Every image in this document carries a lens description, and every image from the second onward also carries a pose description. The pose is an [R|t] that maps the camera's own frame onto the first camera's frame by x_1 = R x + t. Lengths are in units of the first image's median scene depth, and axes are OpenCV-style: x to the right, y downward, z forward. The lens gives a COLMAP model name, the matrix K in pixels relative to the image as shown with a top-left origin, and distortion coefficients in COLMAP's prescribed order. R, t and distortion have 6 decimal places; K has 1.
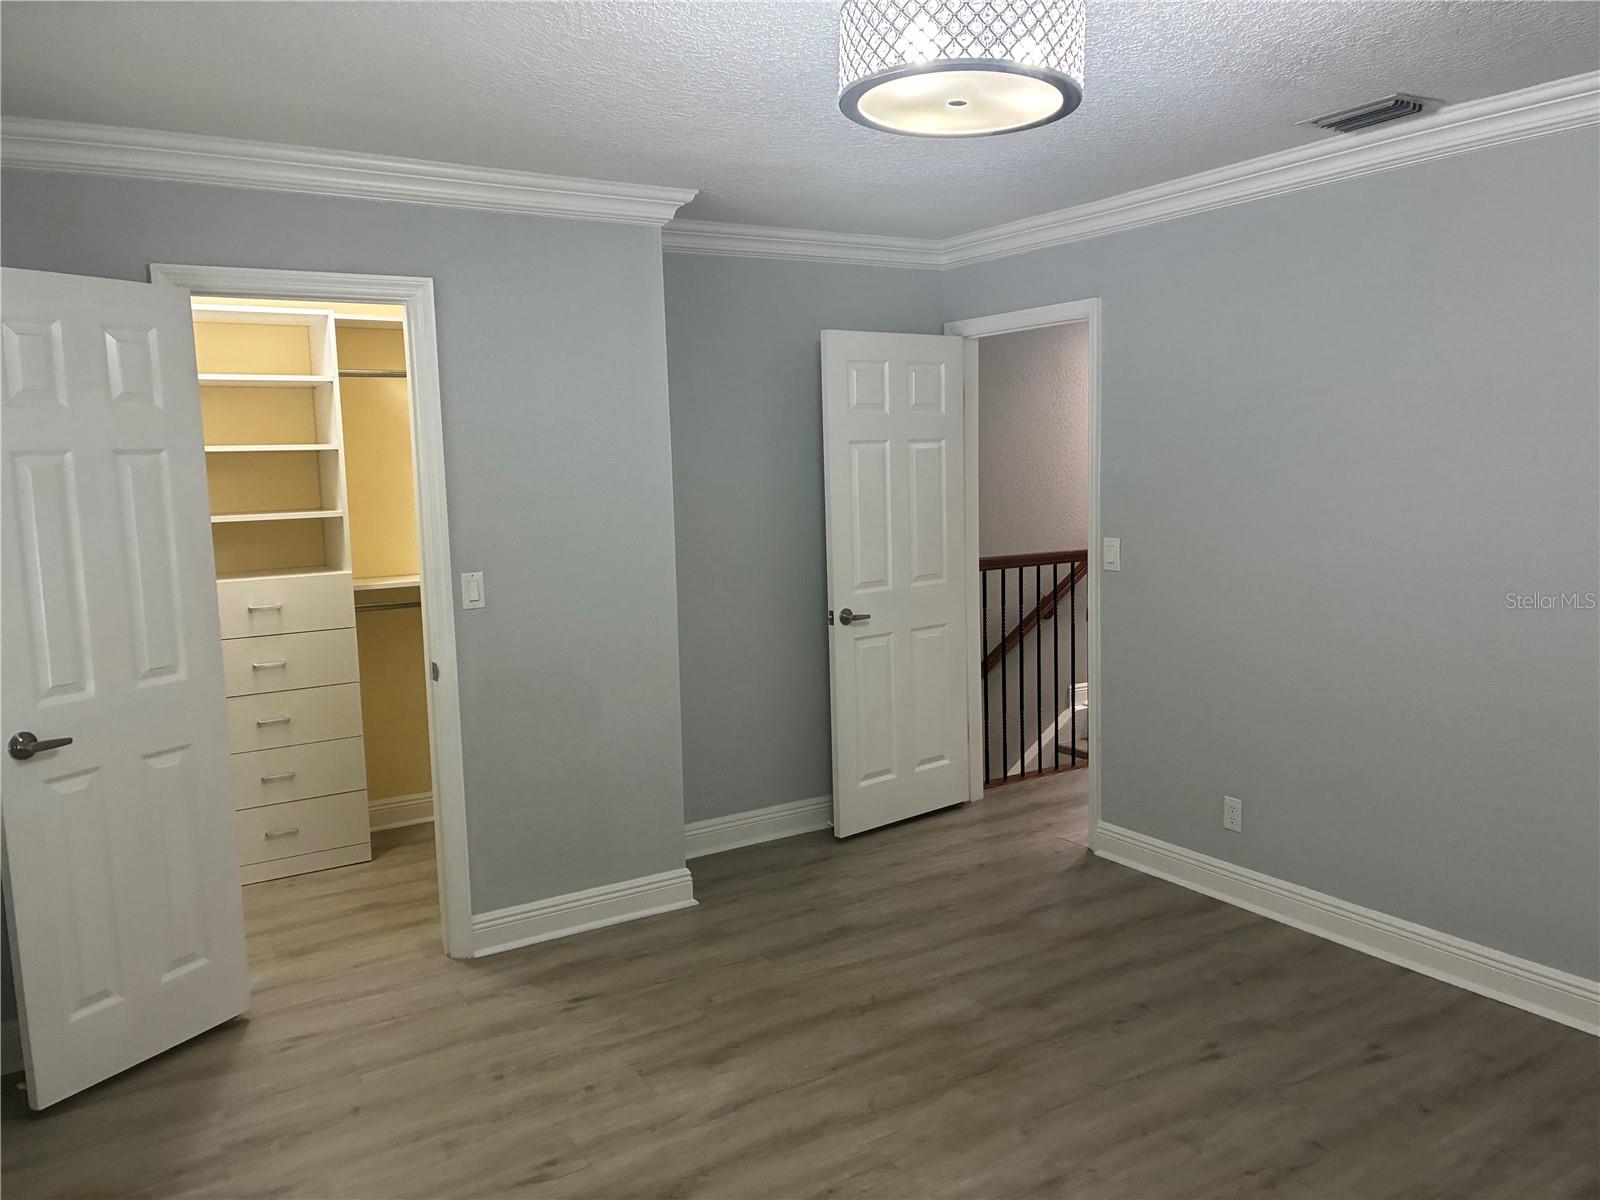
lens RADIAL K [[1221.9, 0, 803.6], [0, 1221.9, 596.9], [0, 0, 1]] dist [0.045221, -0.063078]
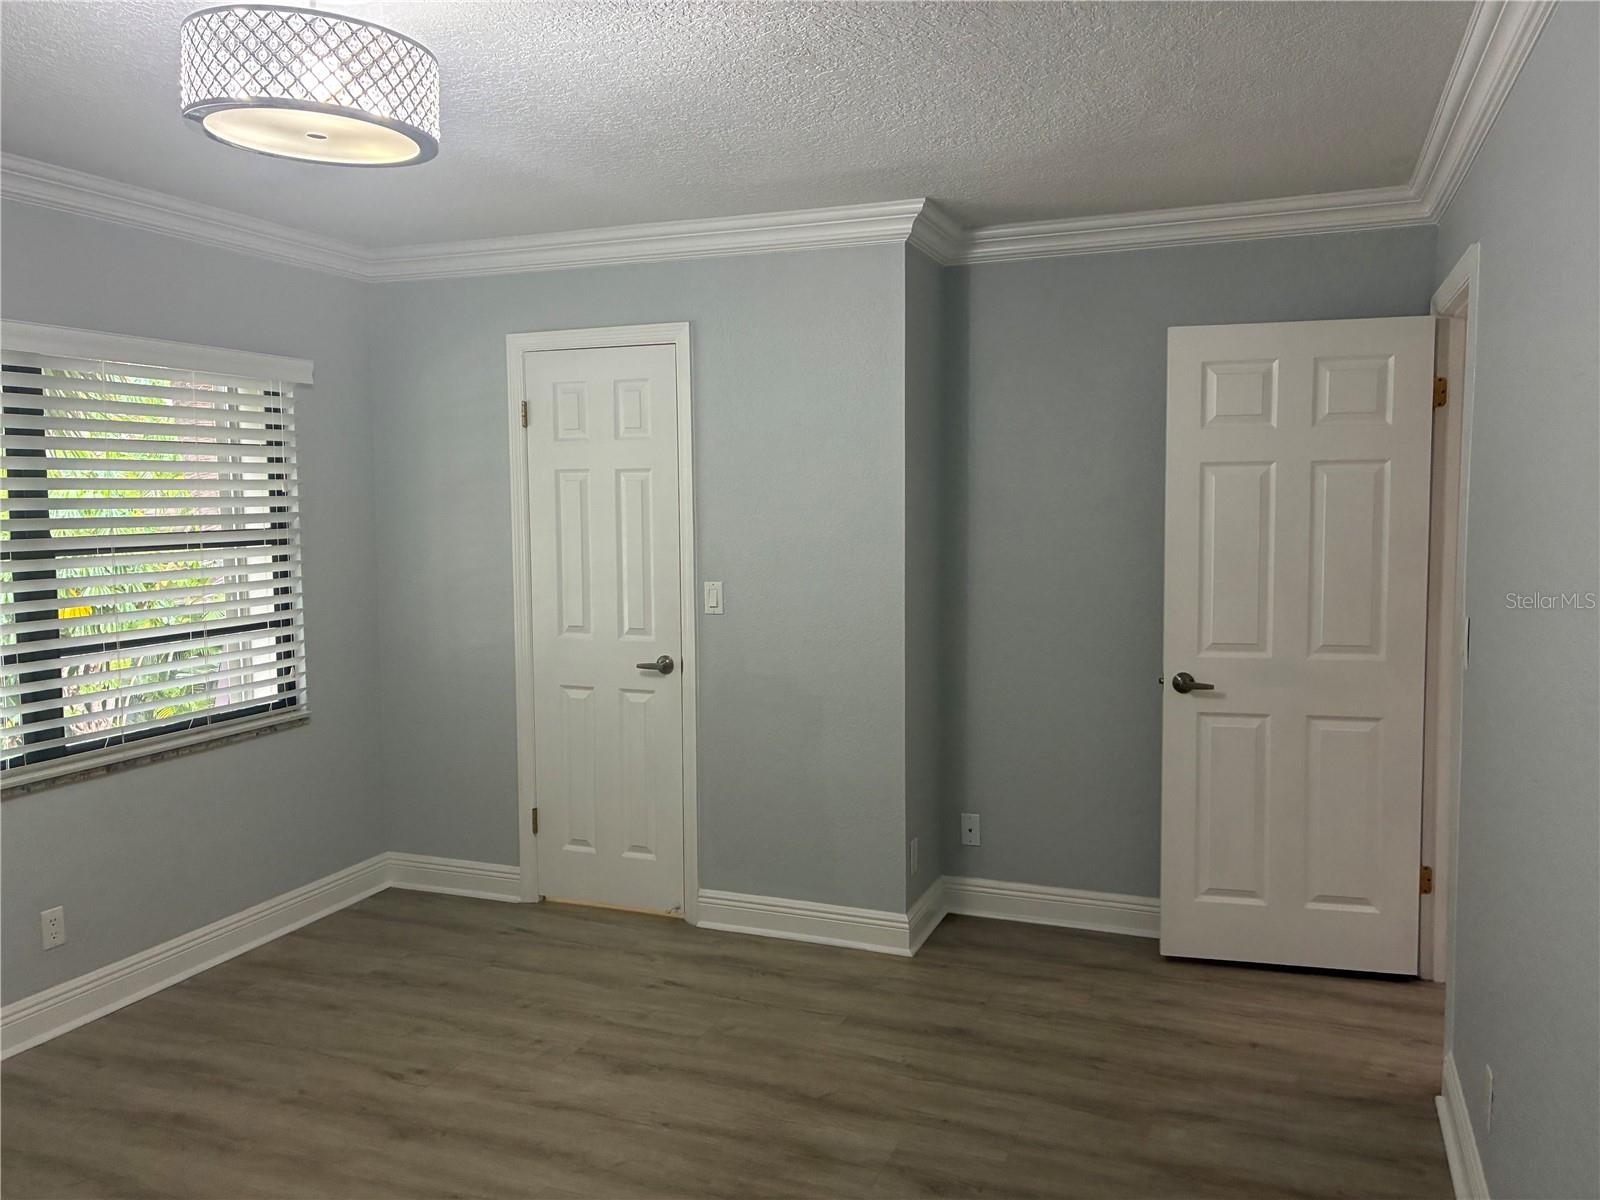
lens RADIAL K [[1221.9, 0, 801.1], [0, 1221.9, 591.2], [0, 0, 1]] dist [0.045221, -0.063078]
pose [[0.591195, 0.089947, -0.801497, 0.620538], [-0.101681, 0.994145, 0.036566, -0.055578], [0.800093, 0.059879, 0.596880, 0.373013]]
